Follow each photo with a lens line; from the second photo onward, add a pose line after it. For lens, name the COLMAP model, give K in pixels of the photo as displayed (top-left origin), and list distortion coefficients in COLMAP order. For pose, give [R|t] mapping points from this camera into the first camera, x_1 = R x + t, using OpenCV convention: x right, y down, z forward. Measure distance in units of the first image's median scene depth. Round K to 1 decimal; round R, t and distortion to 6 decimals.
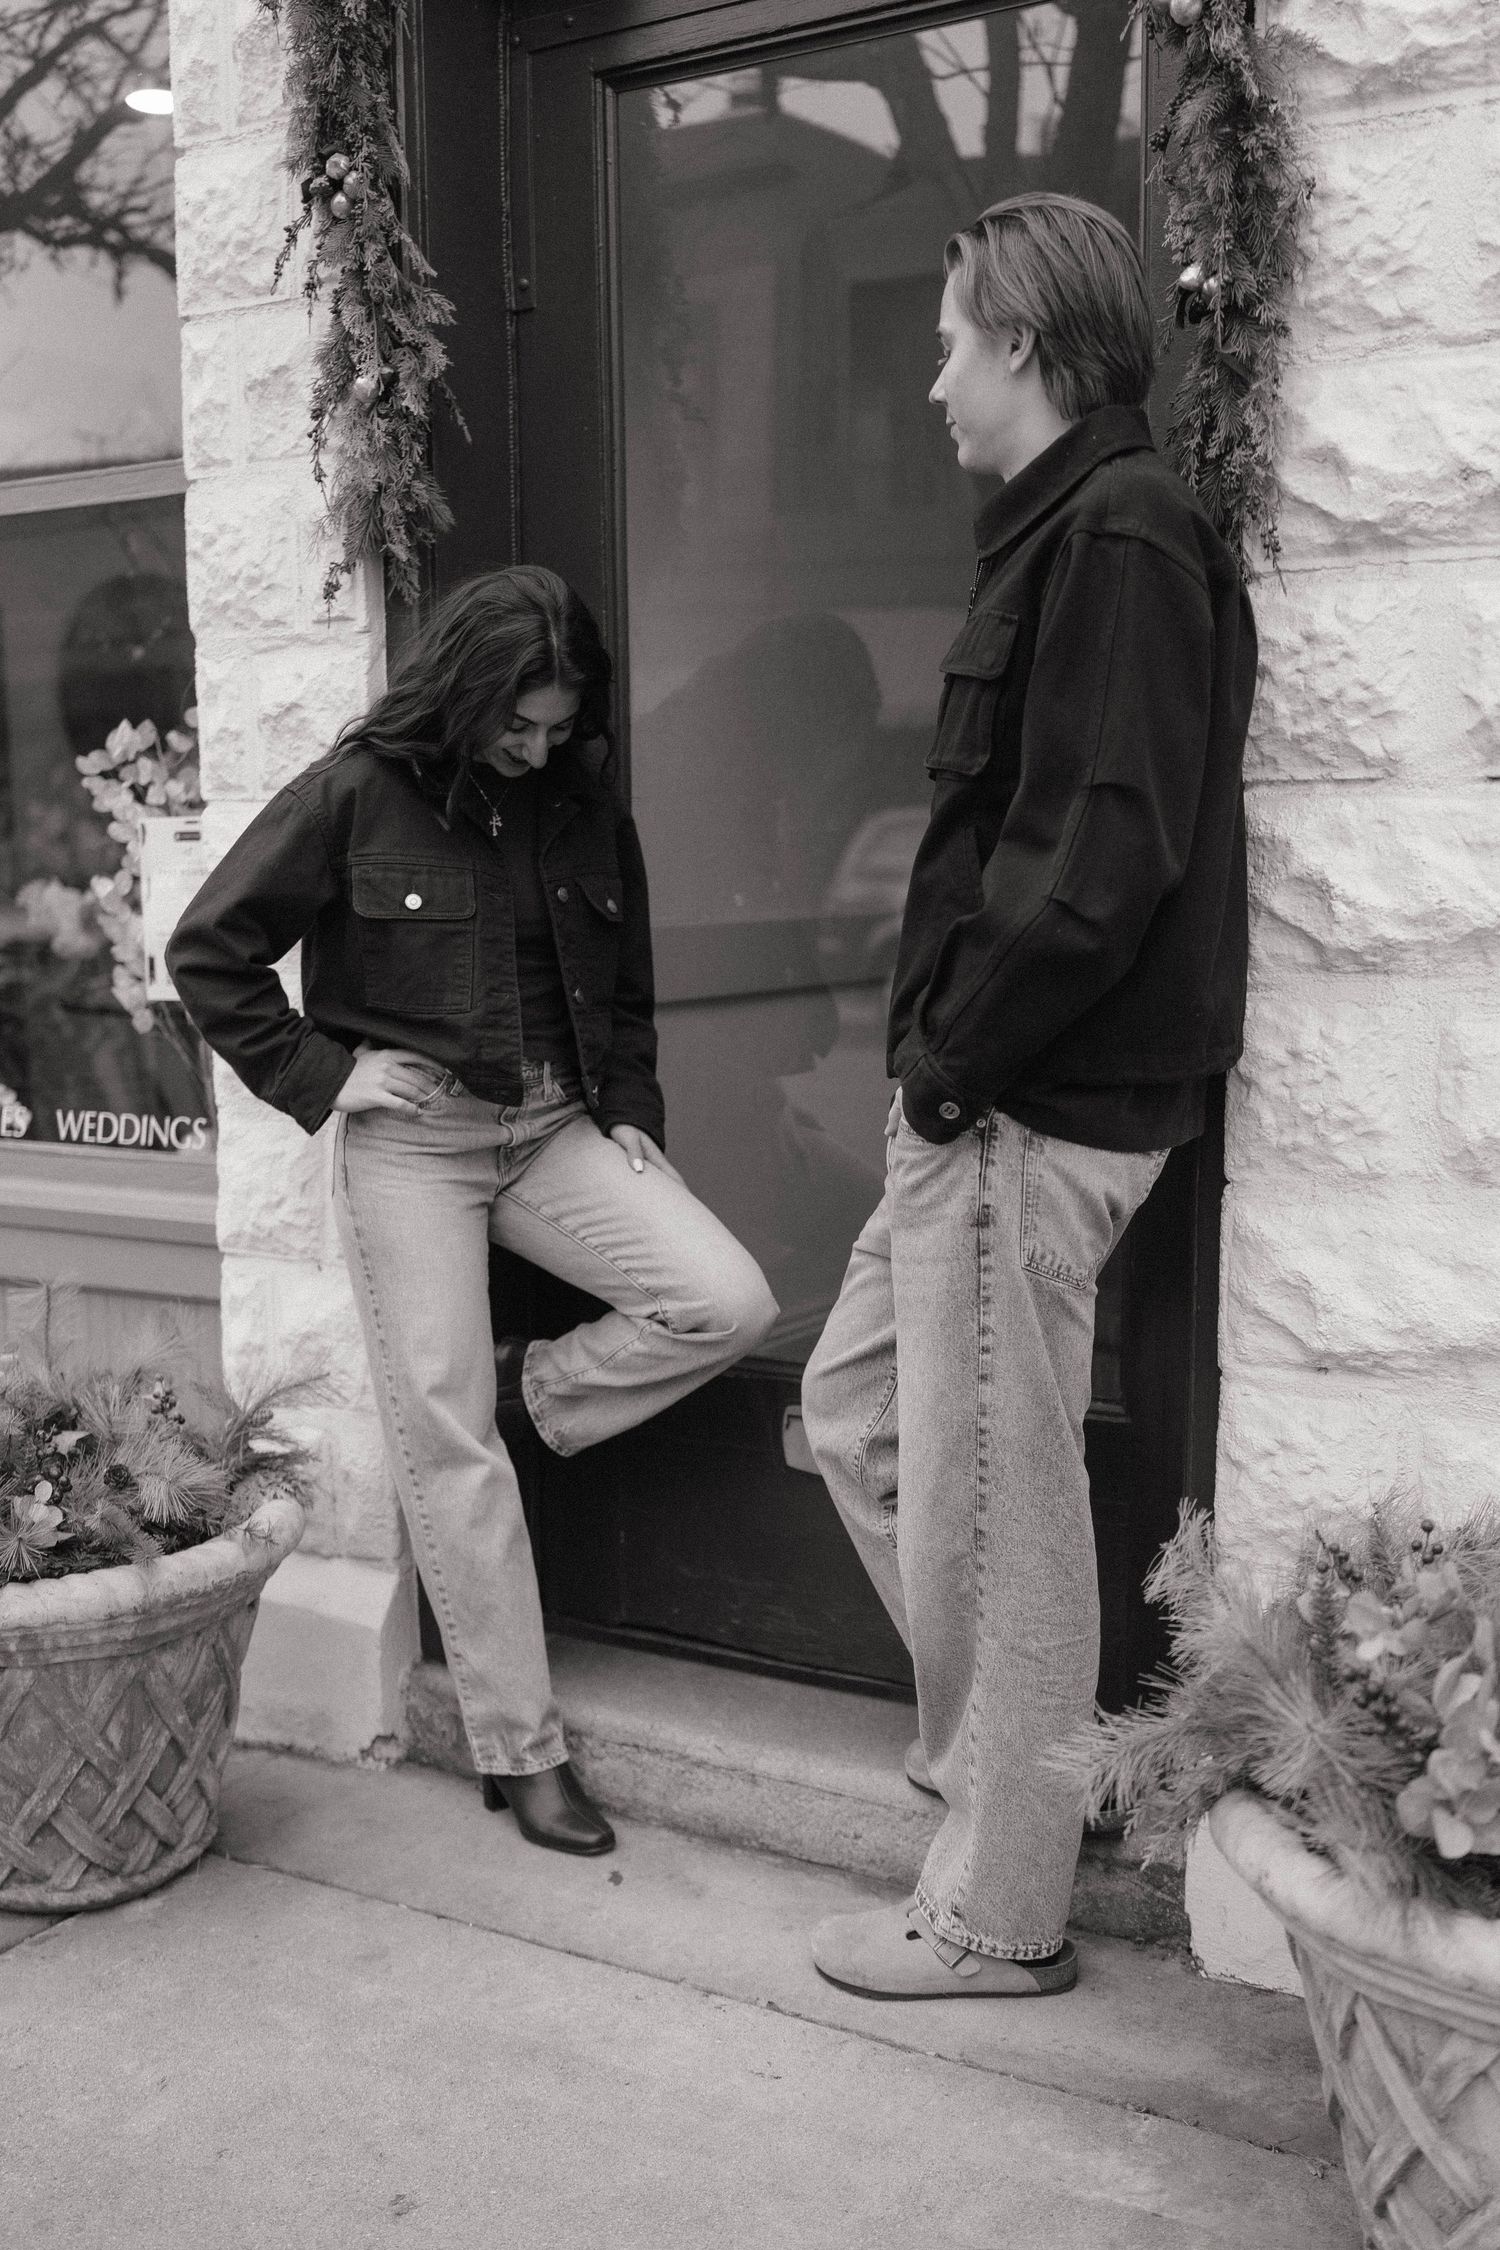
lens RADIAL K [[2311.0, 0, 749.7], [0, 2311.0, 1193.6], [0, 0, 1]] dist [-0.001786, -0.024056]
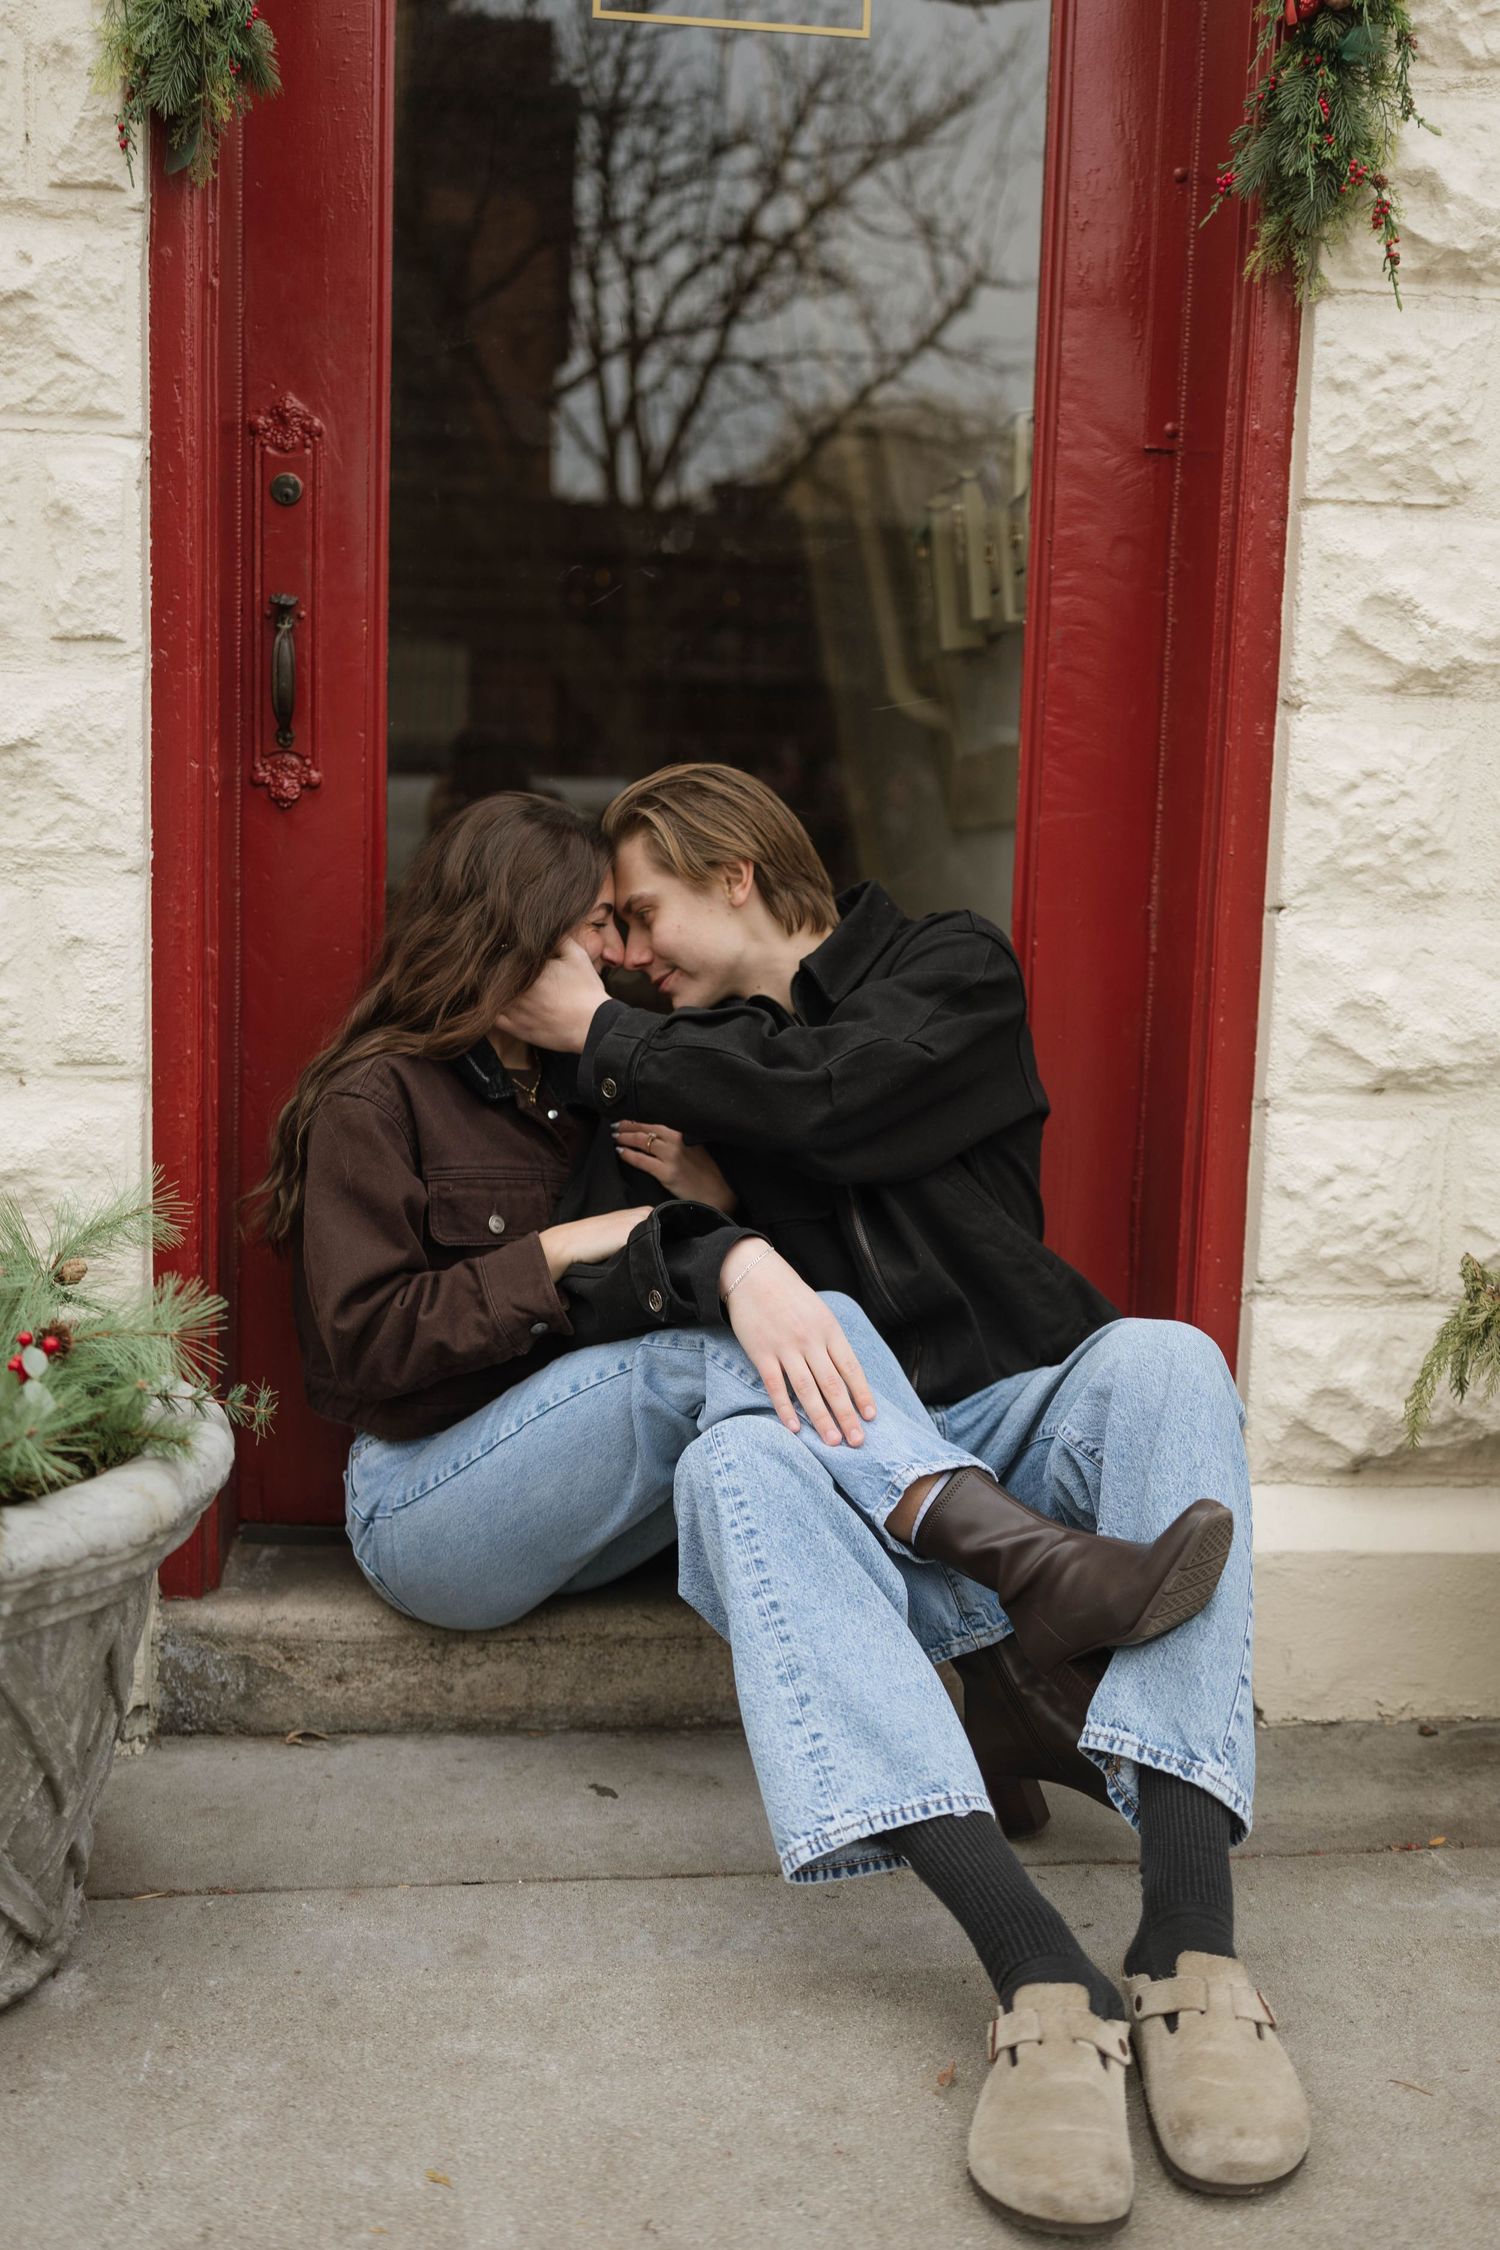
lens RADIAL K [[2149.1, 0, 750.0], [0, 2149.1, 1125.0], [0, 0, 1]] dist [-0.000651, -0.020558]
pose [[0.790481, -0.038845, 0.611254, -0.561229], [0.055300, 0.998437, -0.008064, 0.085701], [-0.609986, 0.040176, 0.791393, 0.433323]]
